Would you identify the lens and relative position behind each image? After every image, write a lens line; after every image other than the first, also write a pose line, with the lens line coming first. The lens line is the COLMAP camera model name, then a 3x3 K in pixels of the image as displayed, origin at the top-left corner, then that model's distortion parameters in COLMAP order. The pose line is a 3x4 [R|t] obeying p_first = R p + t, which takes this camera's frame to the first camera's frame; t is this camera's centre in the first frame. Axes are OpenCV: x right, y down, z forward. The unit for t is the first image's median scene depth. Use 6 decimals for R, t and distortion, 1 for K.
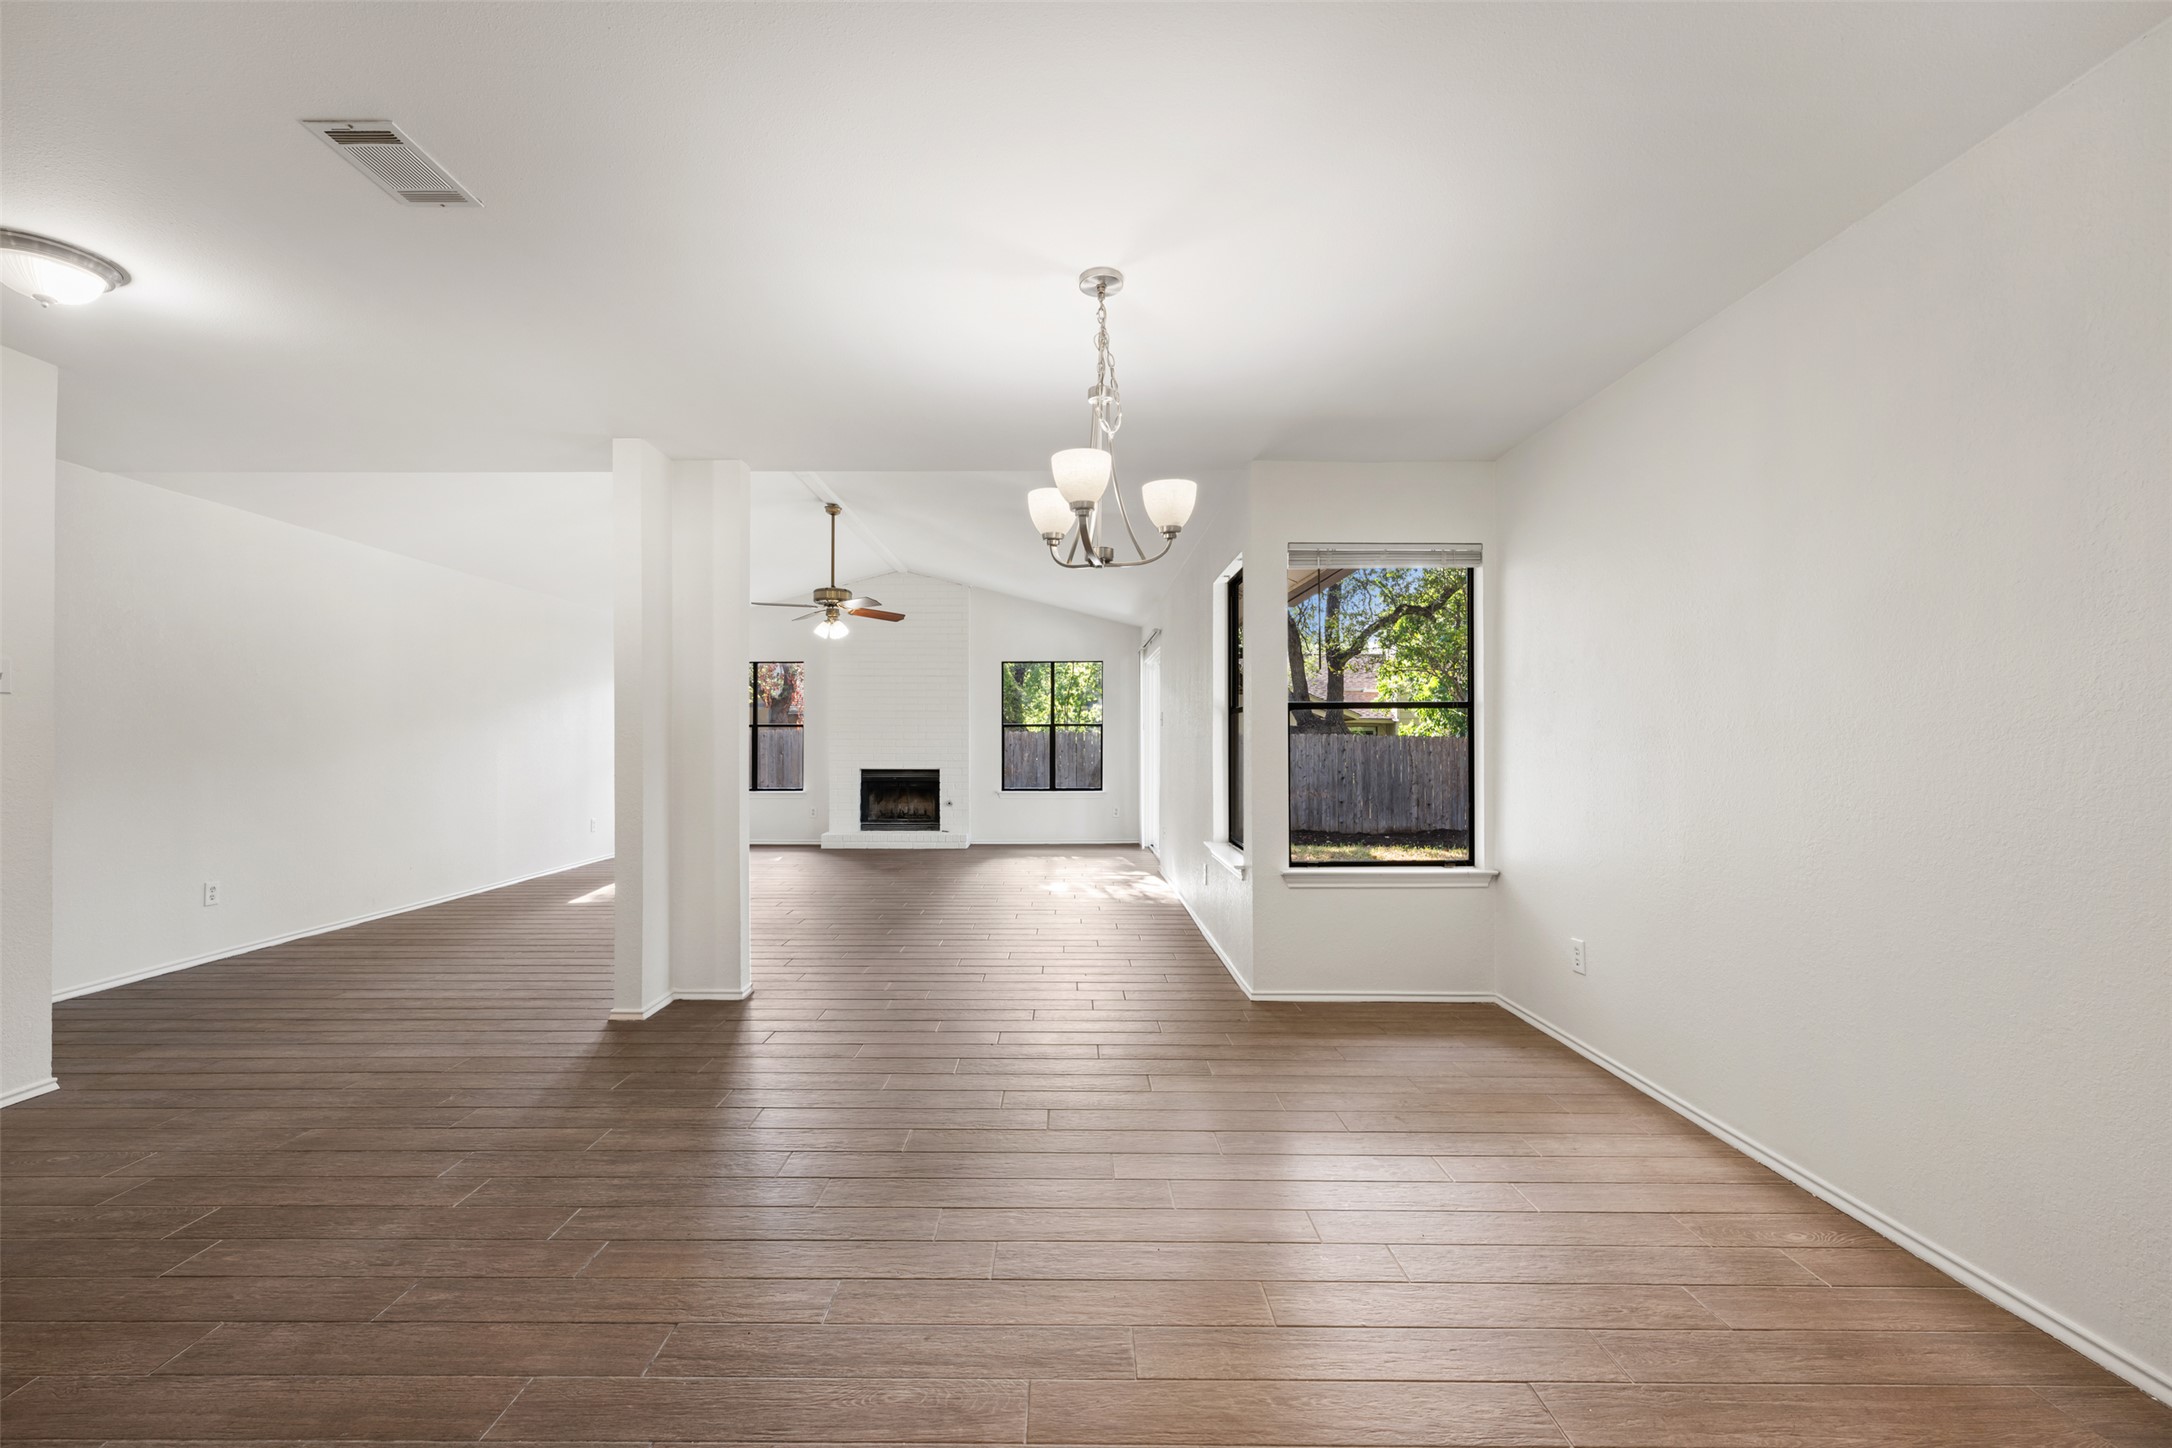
lens RADIAL K [[861.8, 0, 1077.7], [0, 861.8, 731.6], [0, 0, 1]] dist [0.001536, 0.000072]
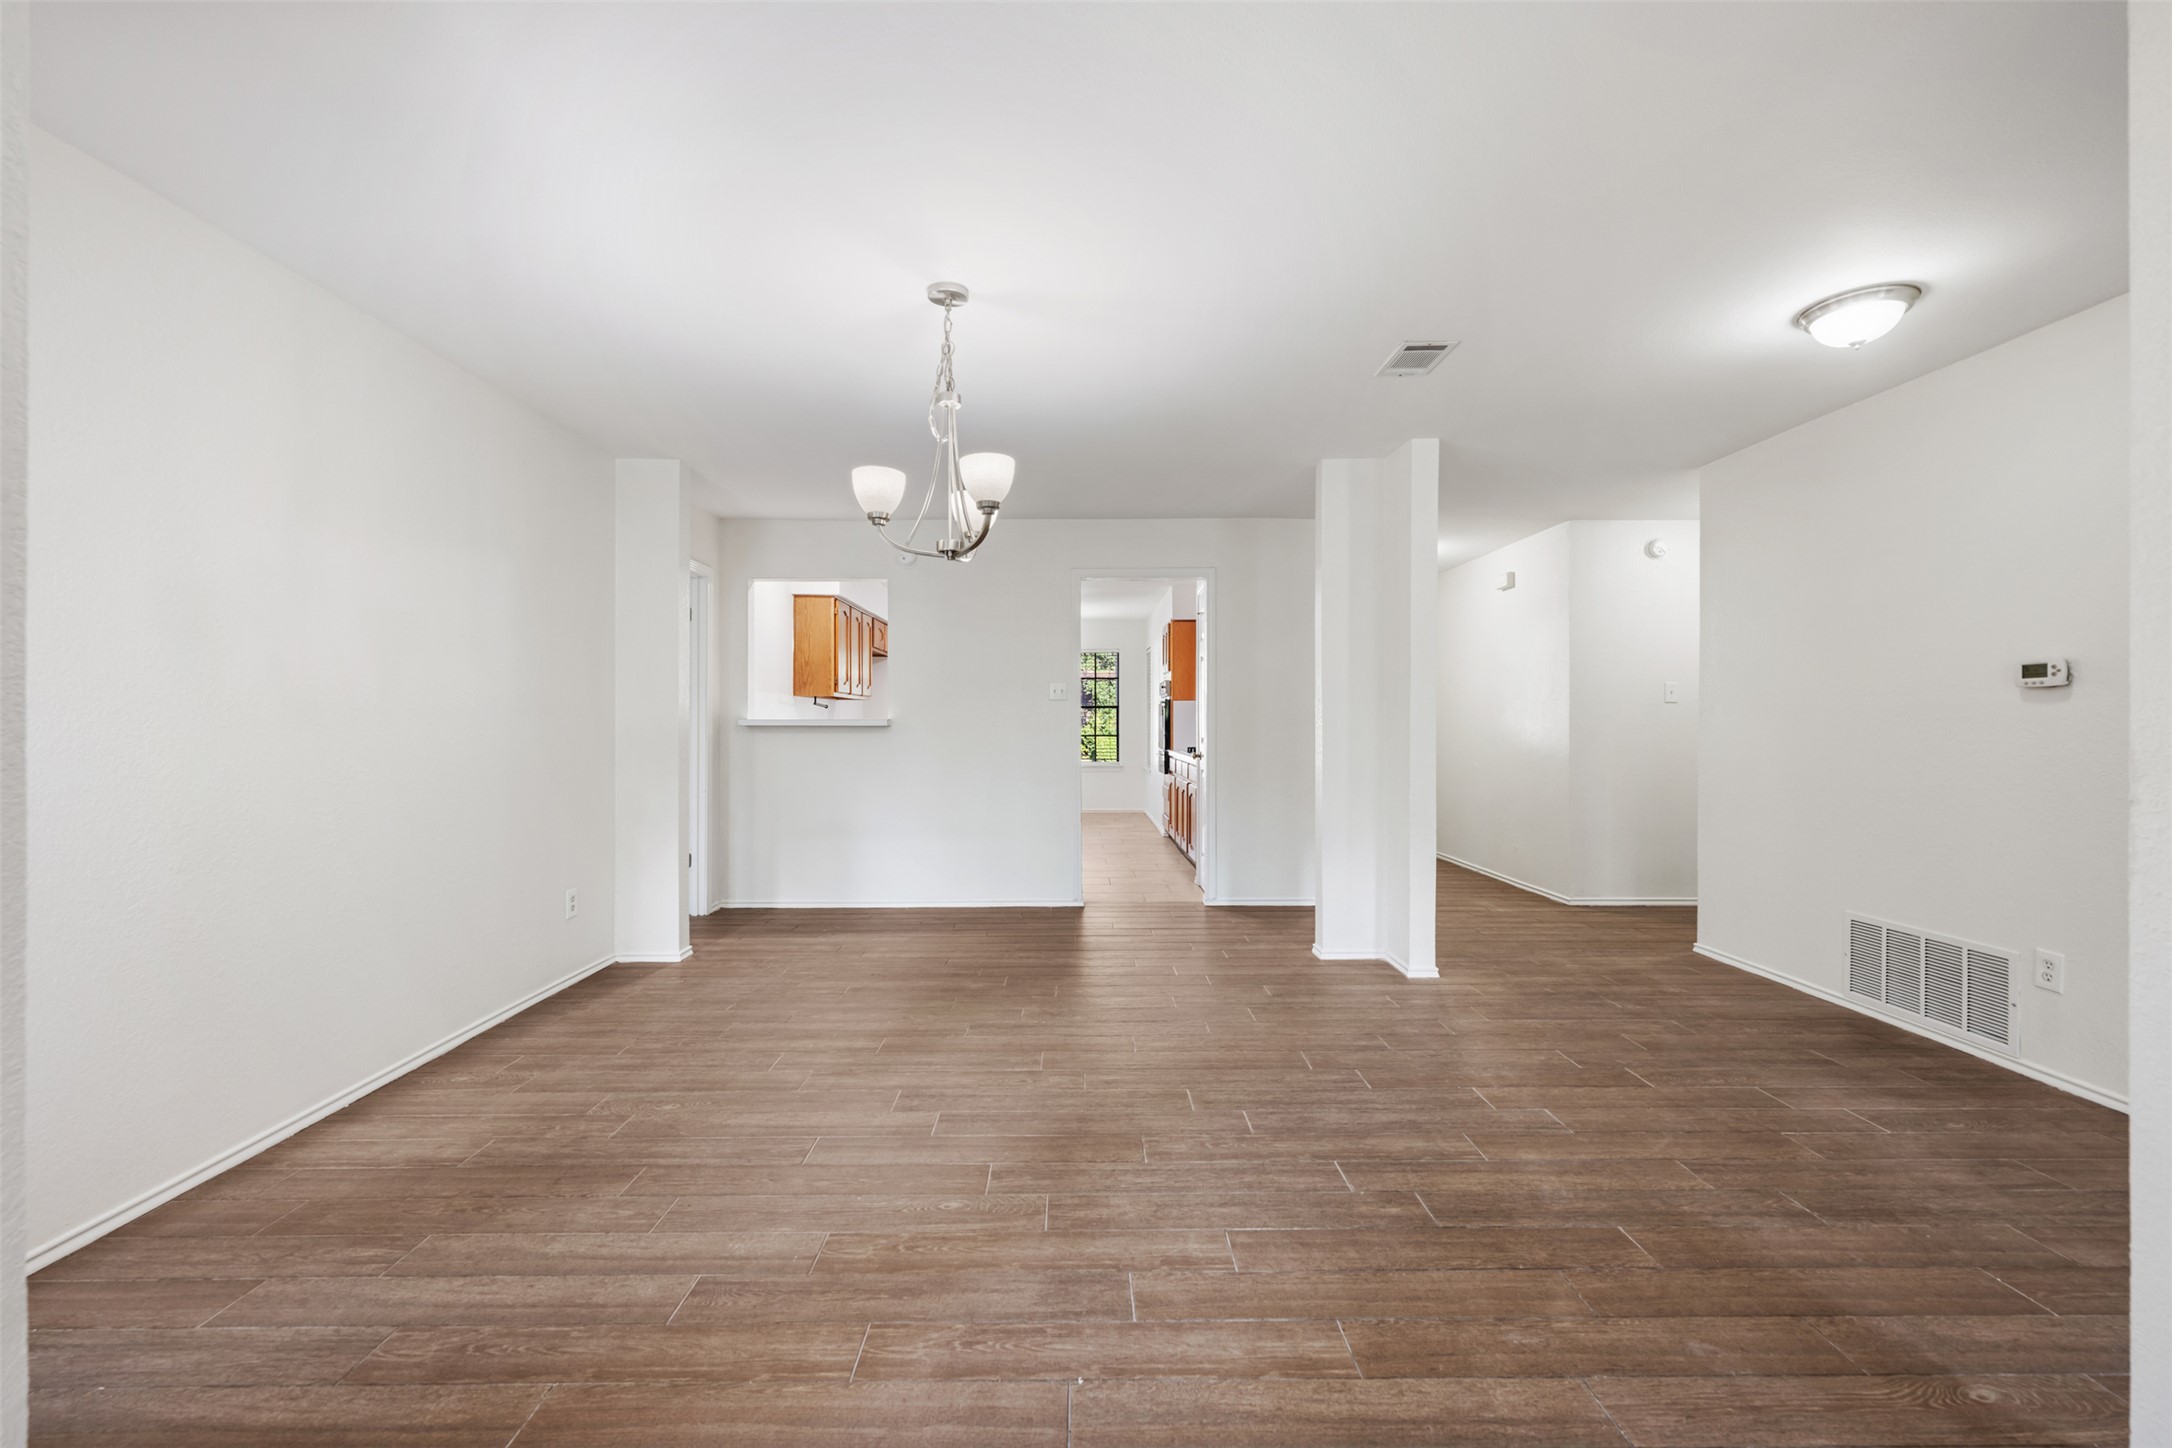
lens RADIAL K [[861.8, 0, 1088.0], [0, 861.8, 716.3], [0, 0, 1]] dist [0.001536, 0.000072]
pose [[-0.999998, 0.001574, -0.001147, -0.115480], [0.001582, 0.999974, -0.007079, 0.011733], [0.001136, -0.007081, -0.999974, 1.615317]]
